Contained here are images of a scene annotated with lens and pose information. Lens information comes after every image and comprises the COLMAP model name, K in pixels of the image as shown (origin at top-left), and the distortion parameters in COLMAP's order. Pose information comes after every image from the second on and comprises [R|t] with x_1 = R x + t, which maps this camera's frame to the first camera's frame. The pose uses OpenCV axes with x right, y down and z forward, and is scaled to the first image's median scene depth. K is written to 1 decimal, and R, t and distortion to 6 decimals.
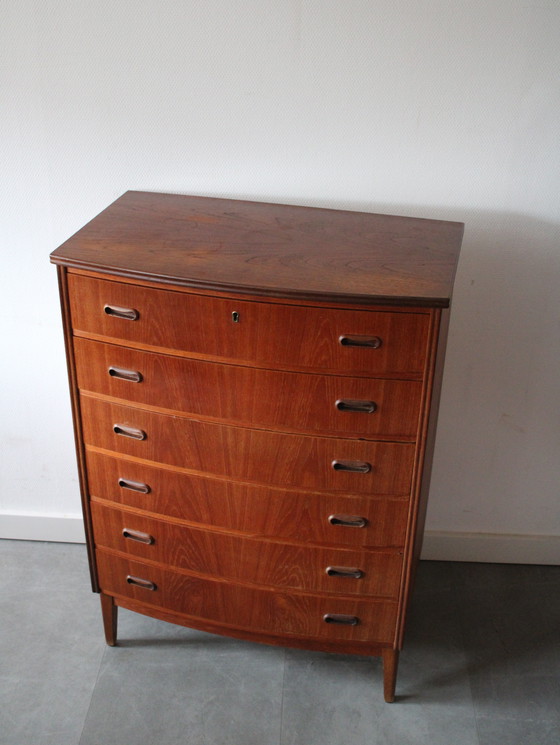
lens RADIAL K [[920.0, 0, 280.0], [0, 920.0, 372.5], [0, 0, 1]] dist [-0.109955, 0.362093]
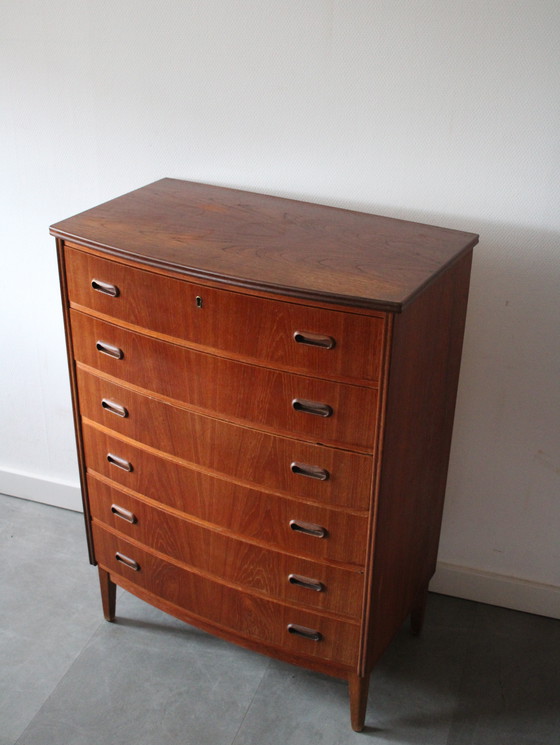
lens RADIAL K [[920.0, 0, 280.0], [0, 920.0, 372.5], [0, 0, 1]] dist [-0.109955, 0.362093]
pose [[0.965273, 0.121415, -0.231316, 0.245468], [-0.127568, 0.991760, -0.011775, 0.014093], [0.227980, 0.040874, 0.972807, 0.048433]]
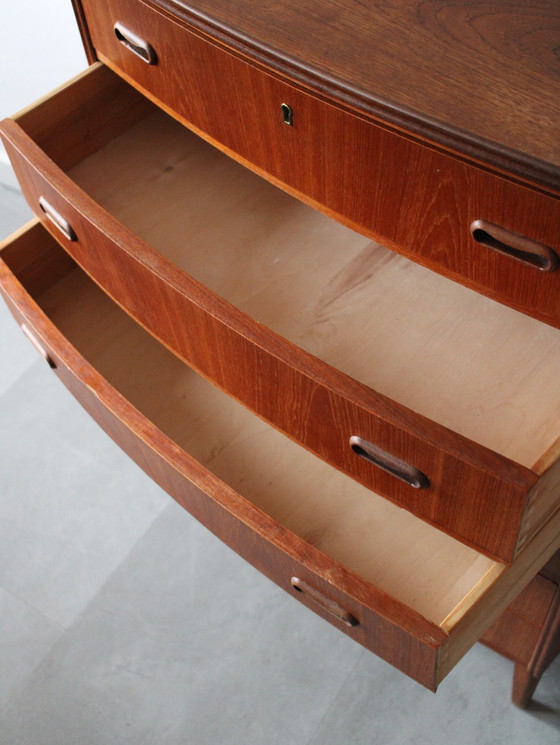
lens RADIAL K [[945.3, 0, 280.0], [0, 945.3, 372.5], [0, 0, 1]] dist [-0.096729, 0.031574]
pose [[0.864636, 0.342323, -0.367722, 0.153515], [-0.164294, 0.884350, 0.436958, -0.136885], [0.474776, -0.317395, 0.820883, 0.495963]]
